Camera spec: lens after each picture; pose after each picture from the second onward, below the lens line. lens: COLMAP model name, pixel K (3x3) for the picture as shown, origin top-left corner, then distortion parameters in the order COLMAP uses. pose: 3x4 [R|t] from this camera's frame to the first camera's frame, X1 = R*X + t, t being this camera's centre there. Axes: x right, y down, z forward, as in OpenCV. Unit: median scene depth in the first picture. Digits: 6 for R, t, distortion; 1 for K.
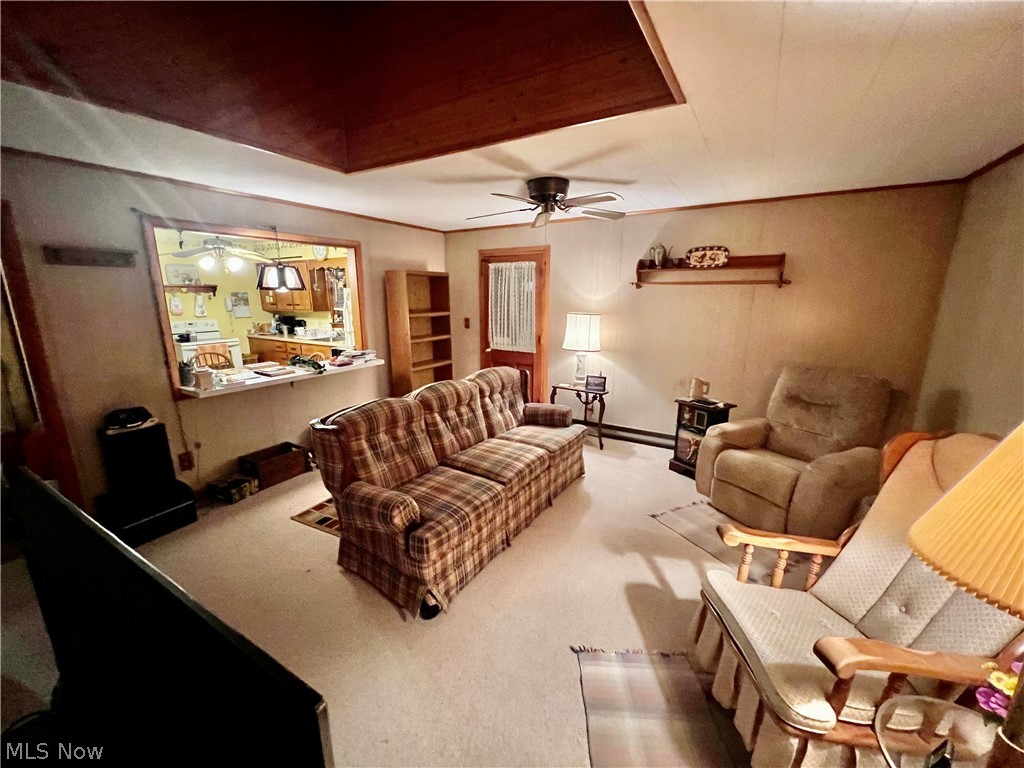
lens RADIAL K [[412.1, 0, 513.5], [0, 412.1, 384.0], [0, 0, 1]] dist [-0.007098, 0.001844]
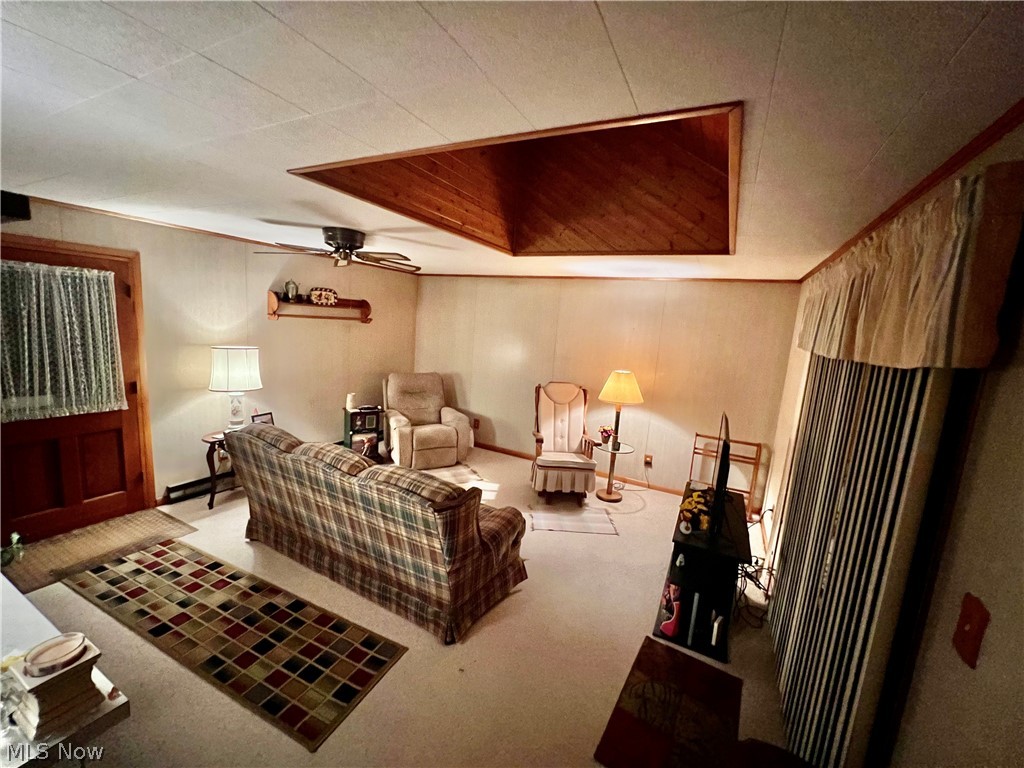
lens RADIAL K [[412.1, 0, 512.9], [0, 412.1, 386.5], [0, 0, 1]] dist [-0.007098, 0.001844]
pose [[-0.057314, -0.153742, 0.986447, -0.806962], [0.149747, 0.975570, 0.160748, -0.158221], [-0.987062, 0.156931, -0.032891, 0.520399]]
